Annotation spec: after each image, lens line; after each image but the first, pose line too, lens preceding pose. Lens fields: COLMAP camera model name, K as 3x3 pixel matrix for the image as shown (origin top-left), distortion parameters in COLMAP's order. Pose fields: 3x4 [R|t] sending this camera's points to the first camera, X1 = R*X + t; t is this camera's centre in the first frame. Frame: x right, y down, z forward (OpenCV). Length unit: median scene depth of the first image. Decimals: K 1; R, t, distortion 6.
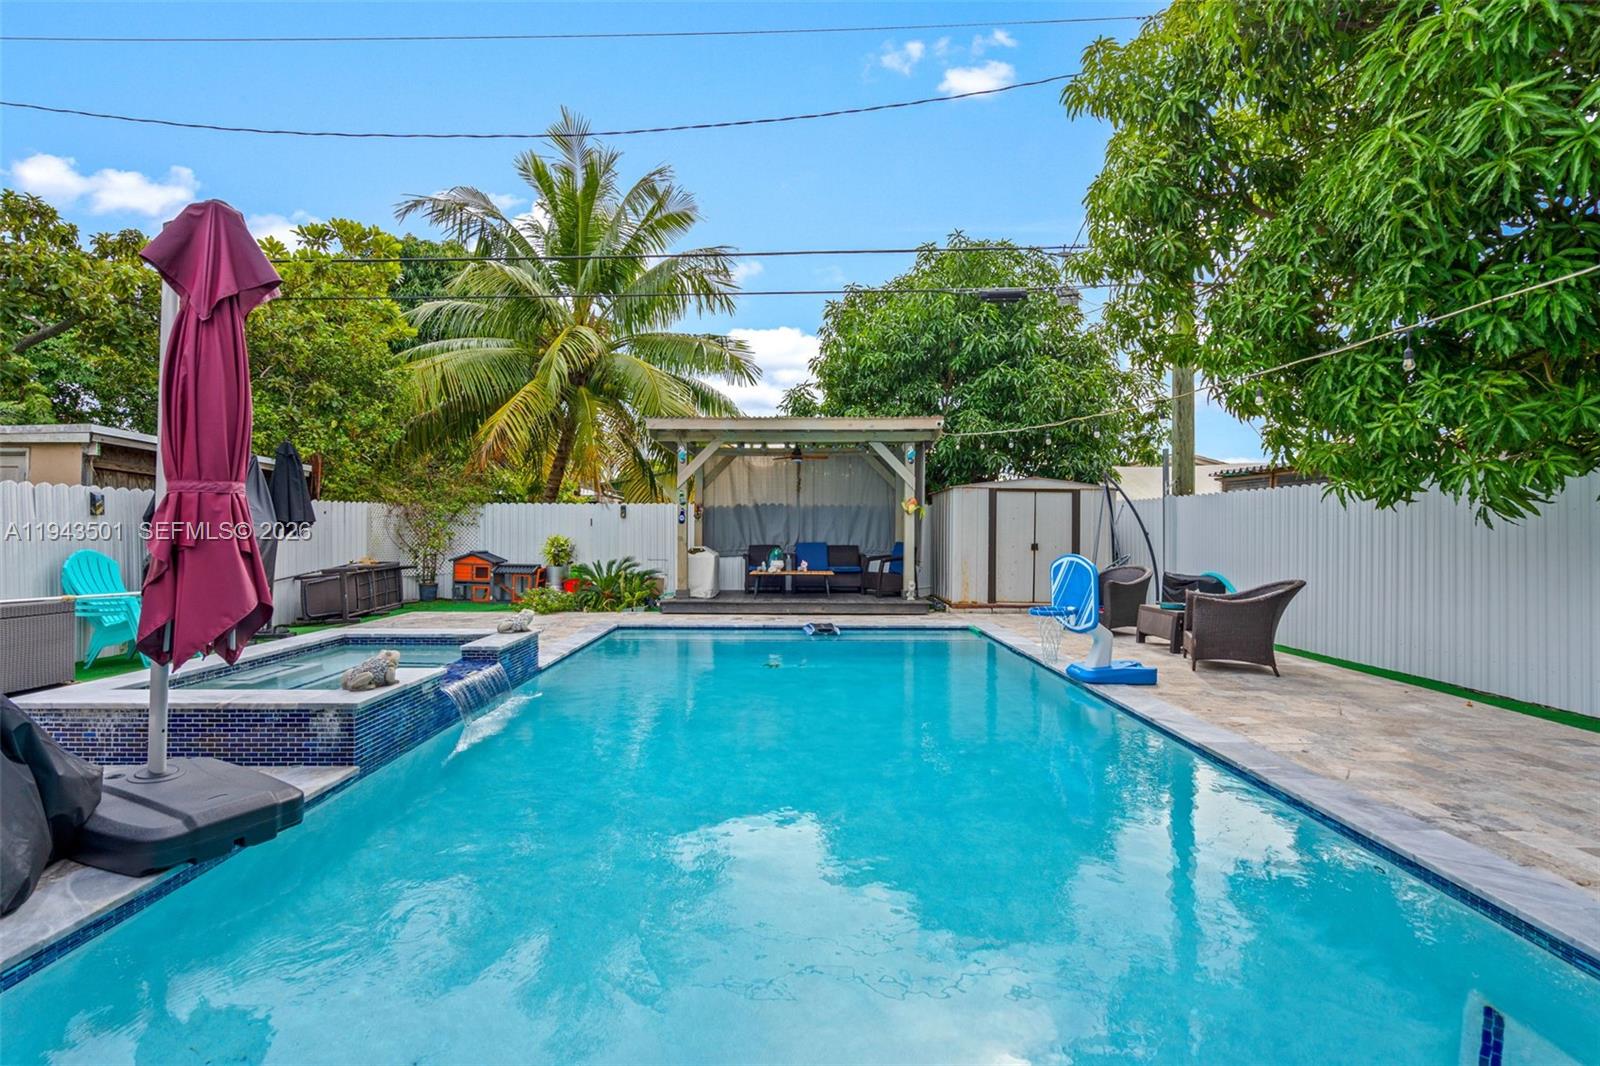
lens RADIAL K [[737.6, 0, 798.3], [0, 737.6, 520.9], [0, 0, 1]] dist [-0.002133, 0.000198]
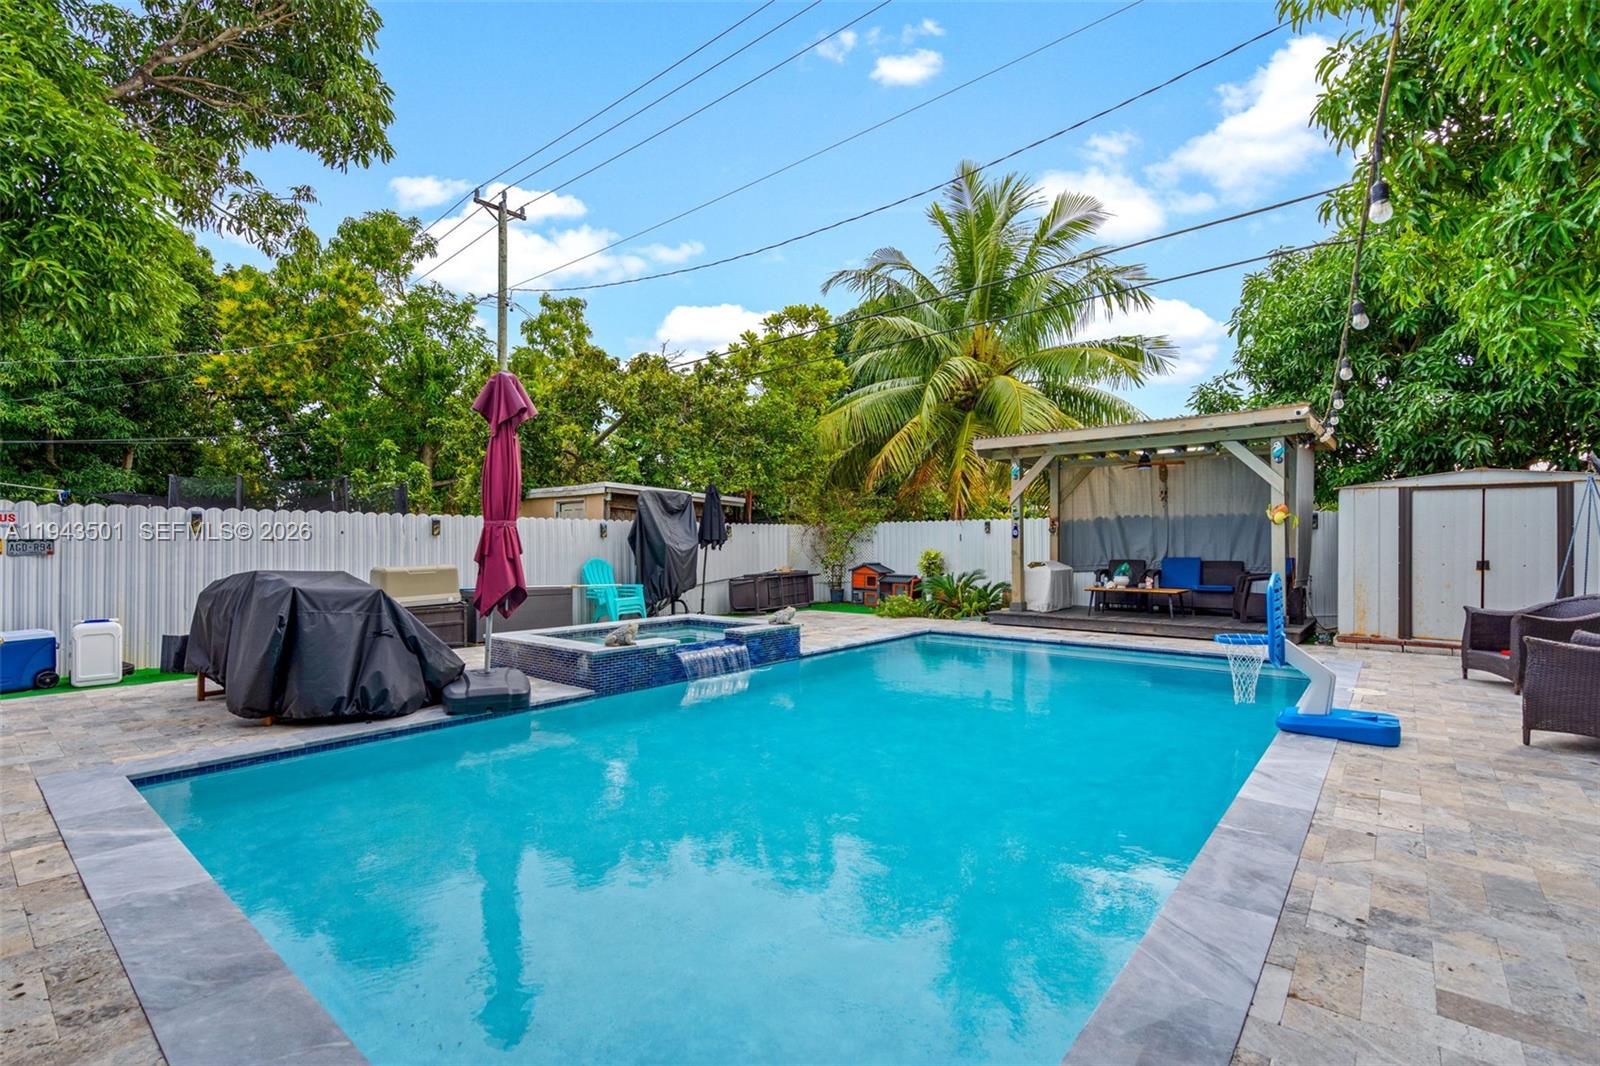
lens RADIAL K [[736.9, 0, 785.8], [0, 736.9, 538.0], [0, 0, 1]] dist [-0.004092, 0.000820]
pose [[0.755972, -0.010841, -0.654514, 0.258687], [0.013018, 0.999914, -0.001526, 0.000882], [0.654474, -0.007367, 0.756048, 0.014378]]
